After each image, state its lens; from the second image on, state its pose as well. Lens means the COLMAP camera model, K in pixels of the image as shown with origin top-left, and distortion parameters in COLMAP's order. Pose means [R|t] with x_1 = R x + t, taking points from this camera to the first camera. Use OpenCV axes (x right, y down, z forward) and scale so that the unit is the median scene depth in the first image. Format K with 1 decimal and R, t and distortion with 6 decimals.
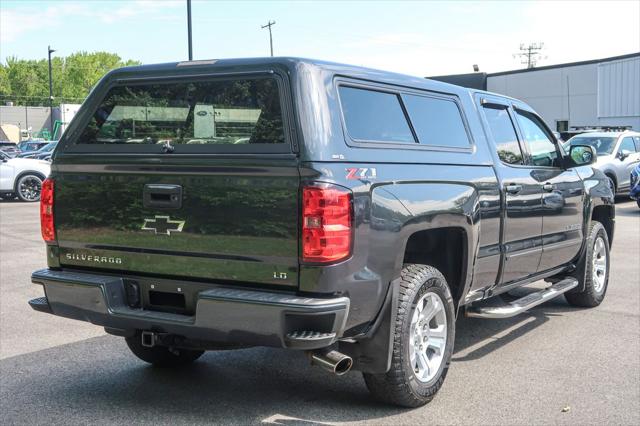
lens RADIAL K [[889.3, 0, 320.0], [0, 889.3, 213.0], [0, 0, 1]] dist [0.002207, -0.032937]
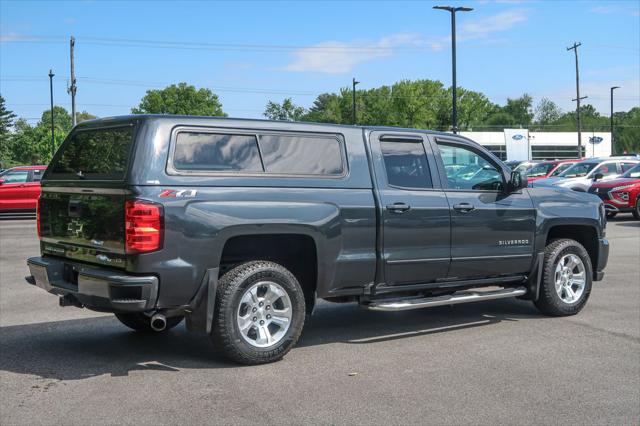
lens RADIAL K [[889.3, 0, 320.0], [0, 889.3, 213.0], [0, 0, 1]] dist [0.002207, -0.032937]
pose [[0.934229, 0.012315, -0.356460, 0.655087], [-0.021926, 0.999497, -0.022933, 0.013392], [0.355998, 0.029240, 0.934029, -0.230413]]
